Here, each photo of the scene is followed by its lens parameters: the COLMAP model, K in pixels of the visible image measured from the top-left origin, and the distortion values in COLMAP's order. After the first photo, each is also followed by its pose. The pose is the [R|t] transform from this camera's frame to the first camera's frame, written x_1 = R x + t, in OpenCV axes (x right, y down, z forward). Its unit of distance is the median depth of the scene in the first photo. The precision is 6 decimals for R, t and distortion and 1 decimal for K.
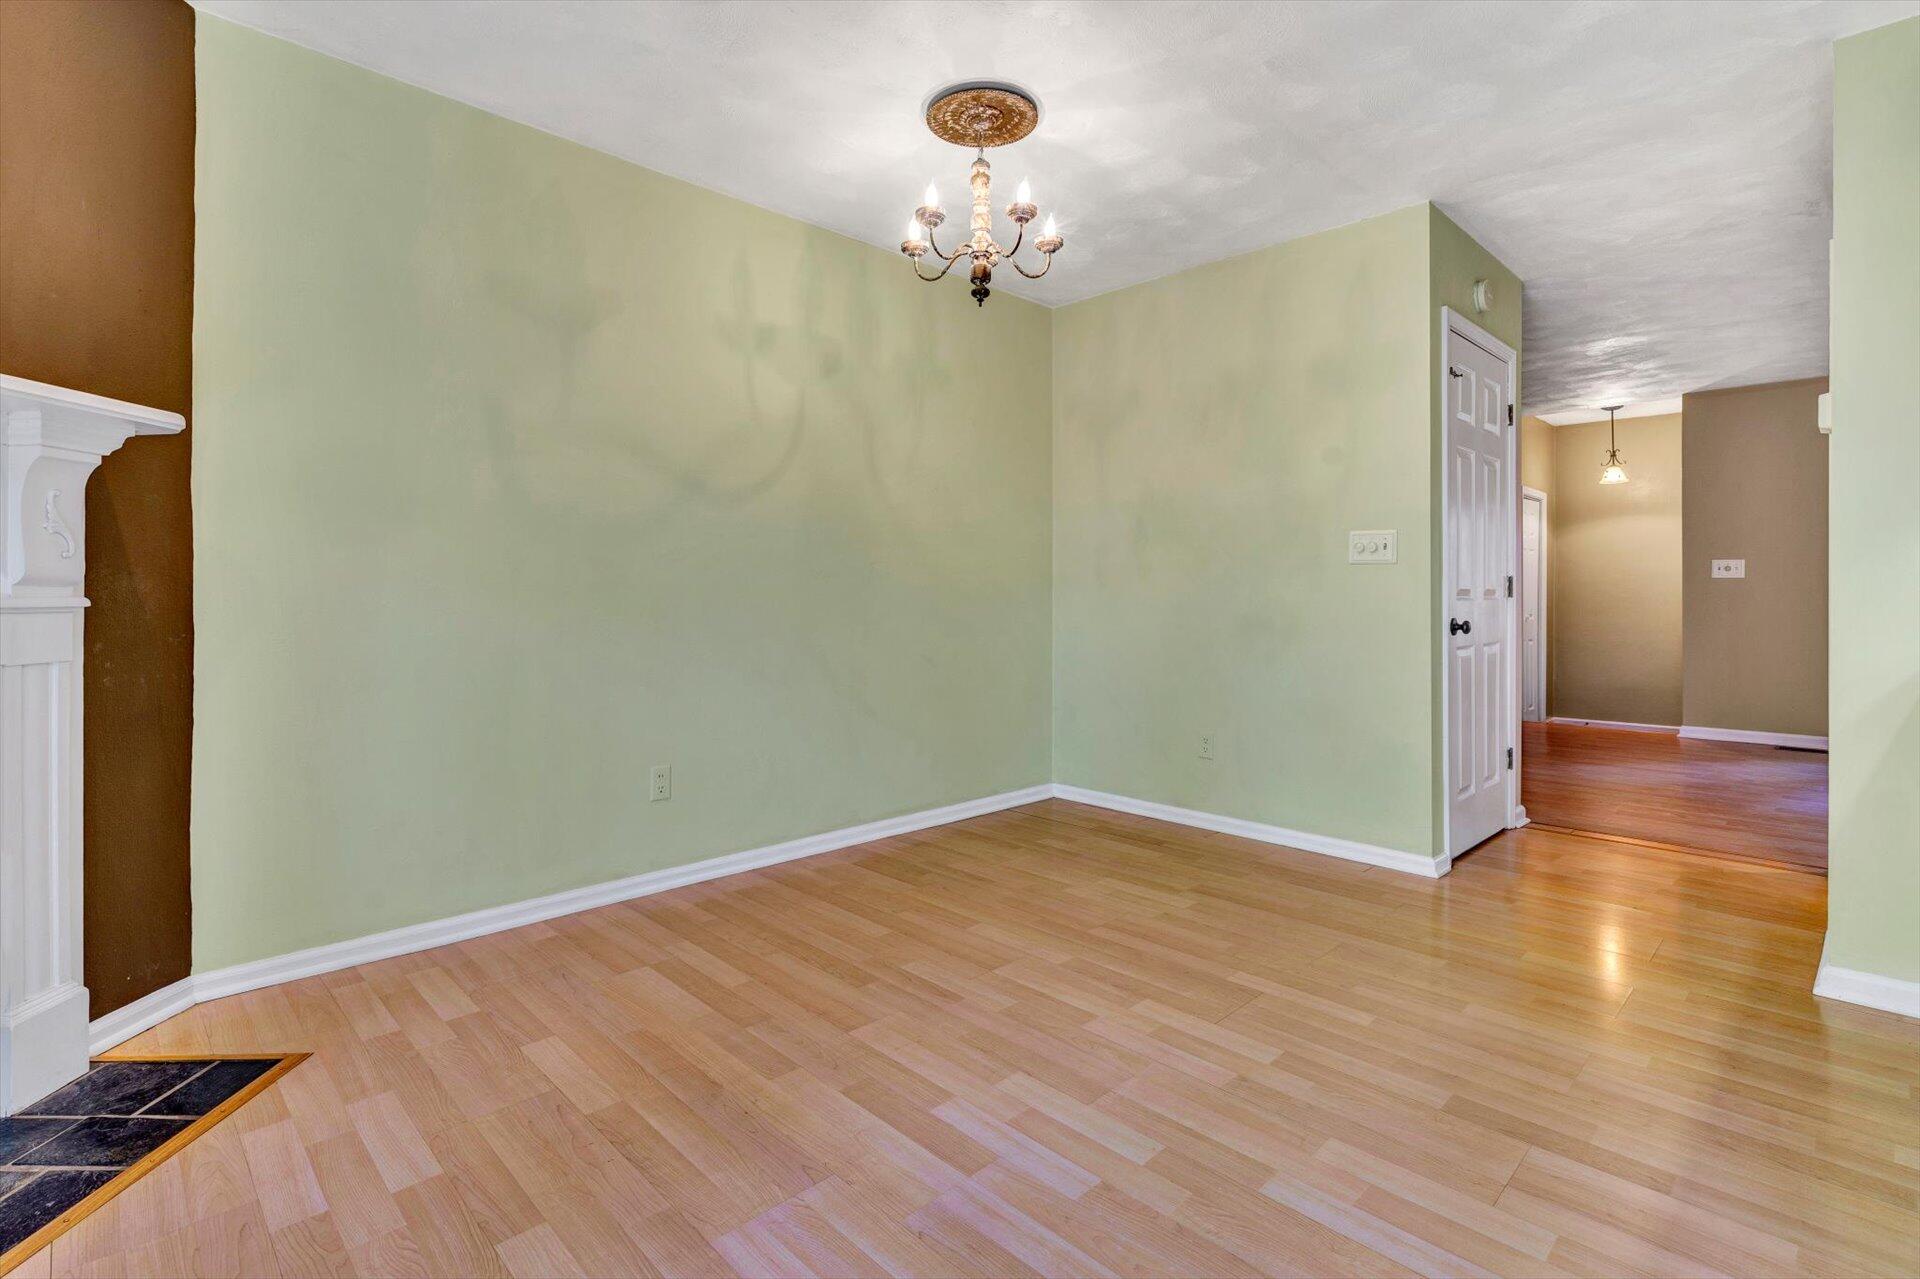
lens RADIAL K [[891.5, 0, 941.2], [0, 891.5, 607.7], [0, 0, 1]] dist [-0.000048, 0.000758]
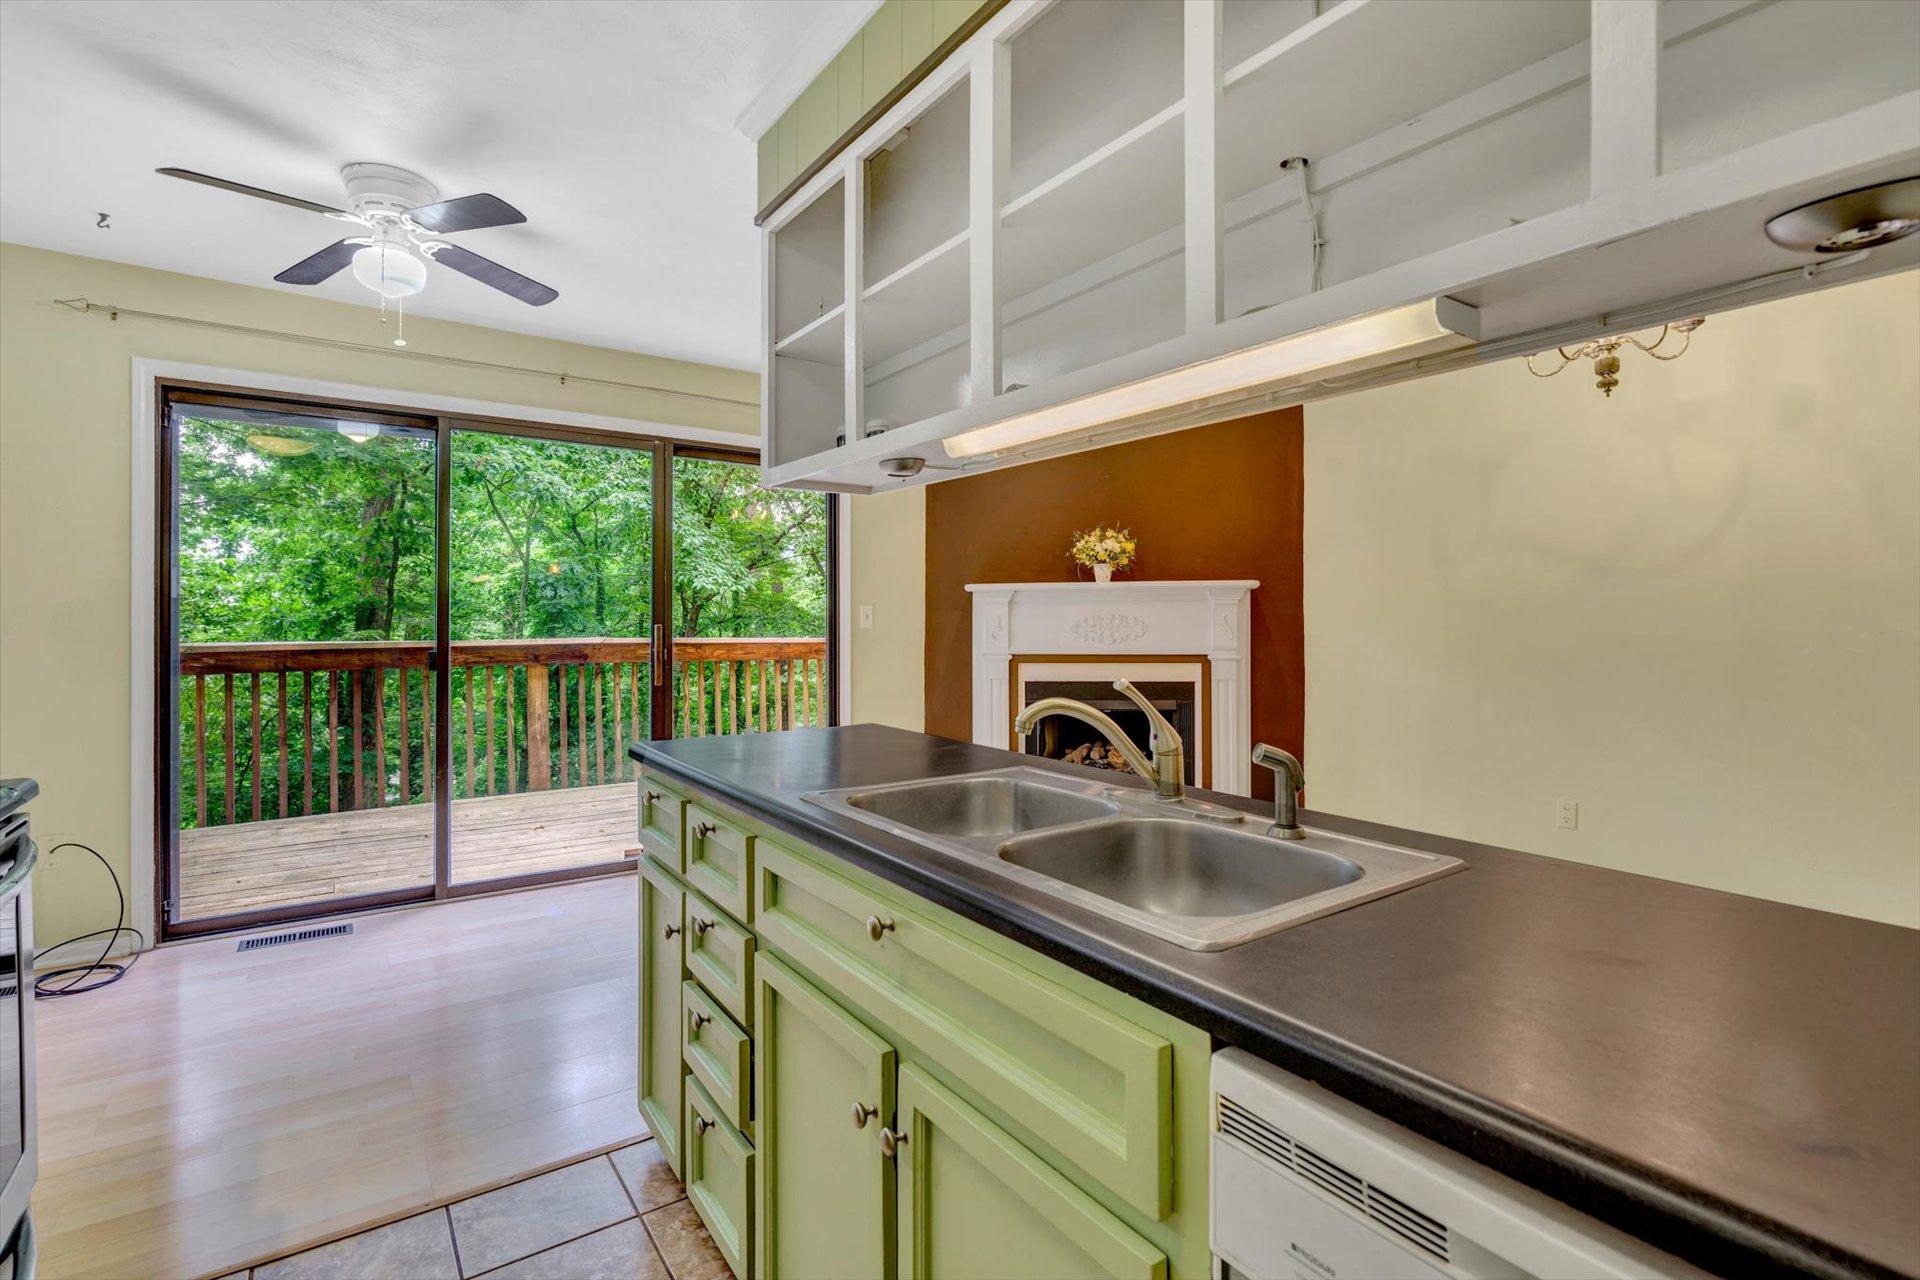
lens RADIAL K [[891.5, 0, 958.5], [0, 891.5, 631.0], [0, 0, 1]] dist [-0.000048, 0.000758]
pose [[-0.141280, 0.008815, -0.989930, 1.182689], [-0.011389, 0.999880, 0.010529, -0.069200], [0.989904, 0.012762, -0.141163, 0.388557]]
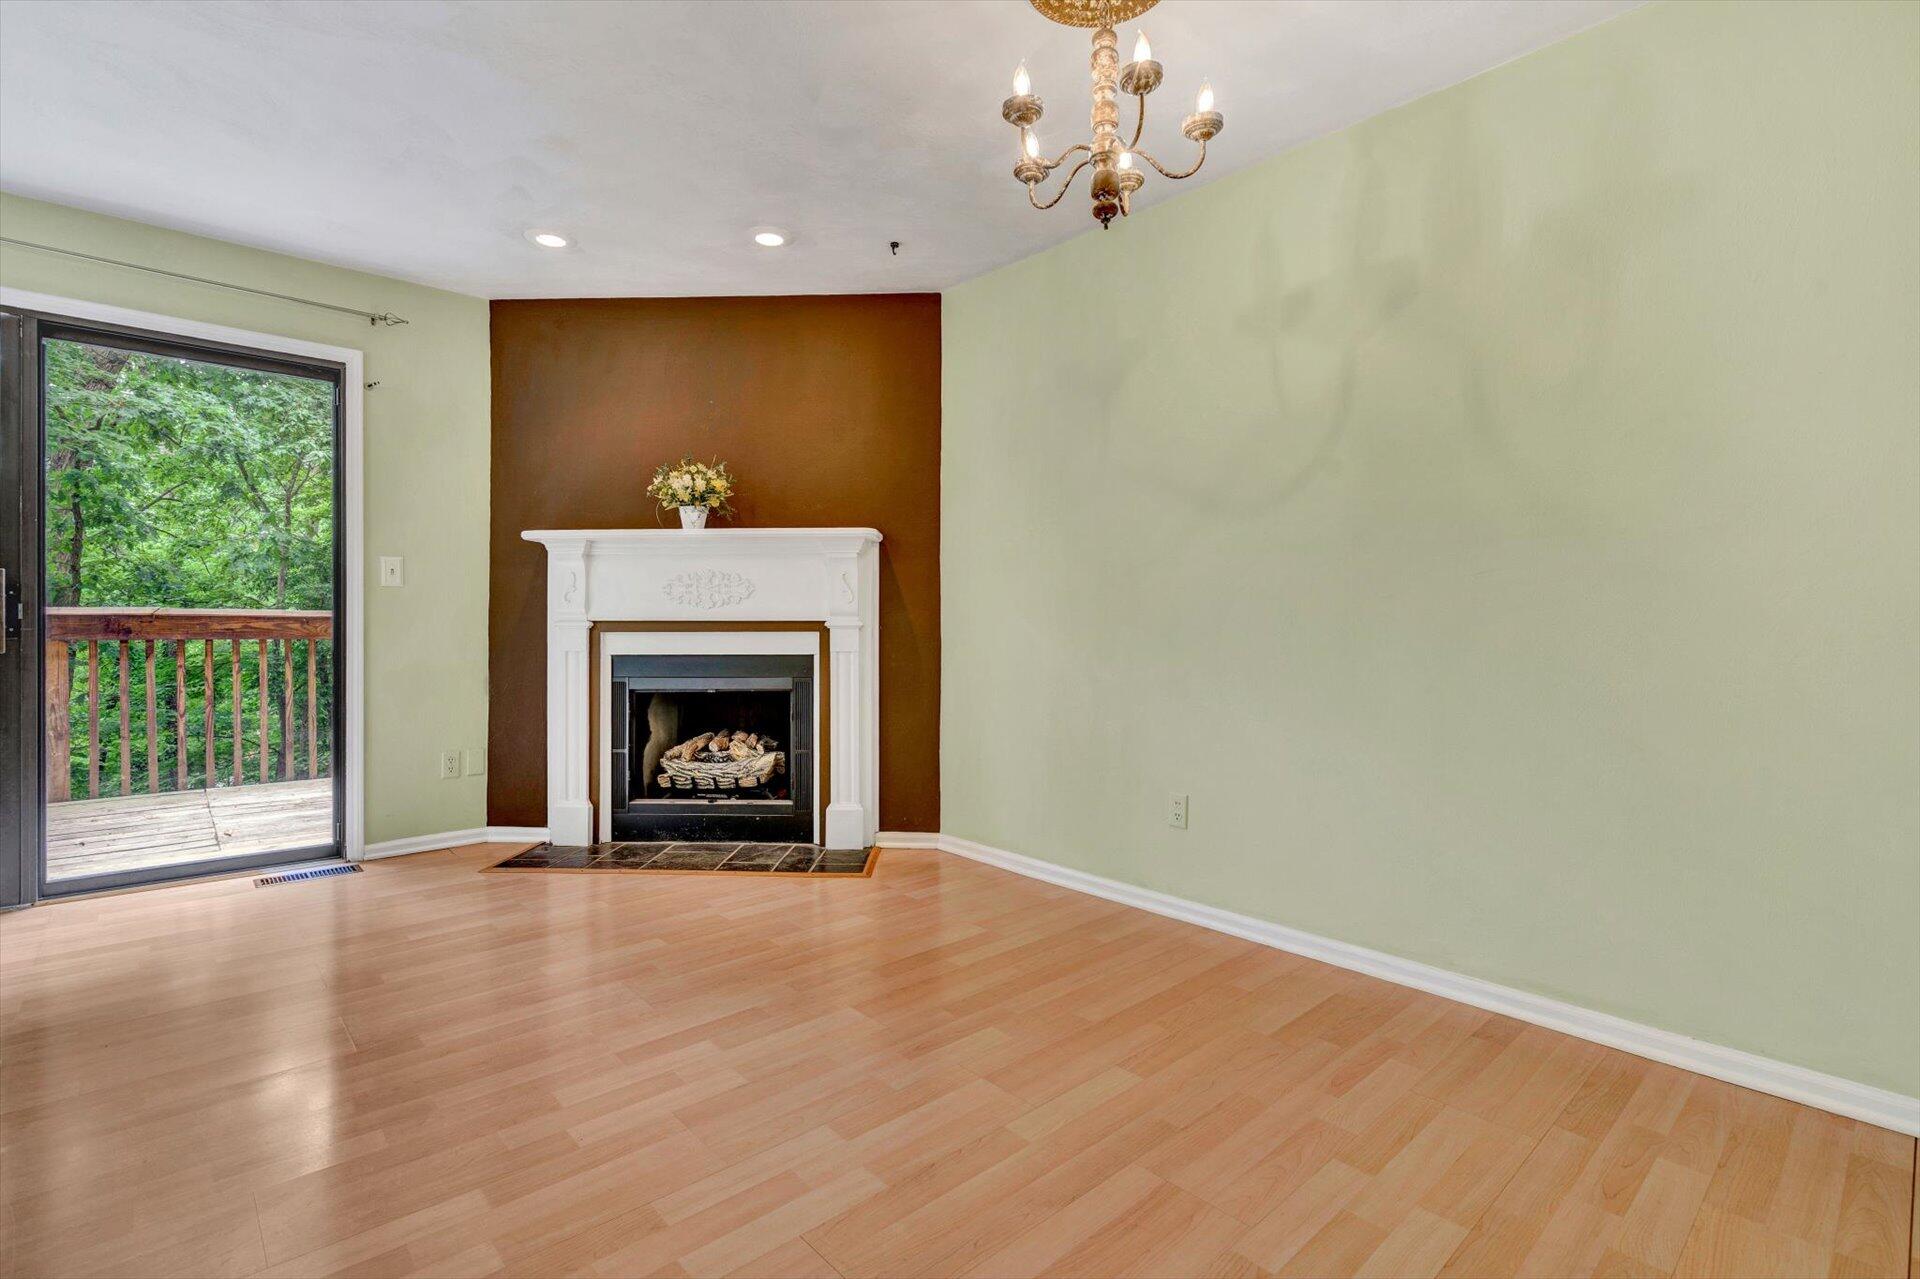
lens RADIAL K [[891.5, 0, 962.4], [0, 891.5, 626.3], [0, 0, 1]] dist [-0.000048, 0.000758]
pose [[-0.026235, 0.000934, -0.999655, 0.787083], [-0.017428, 0.999847, 0.001391, -0.004486], [0.999504, 0.017458, -0.026215, 0.902949]]
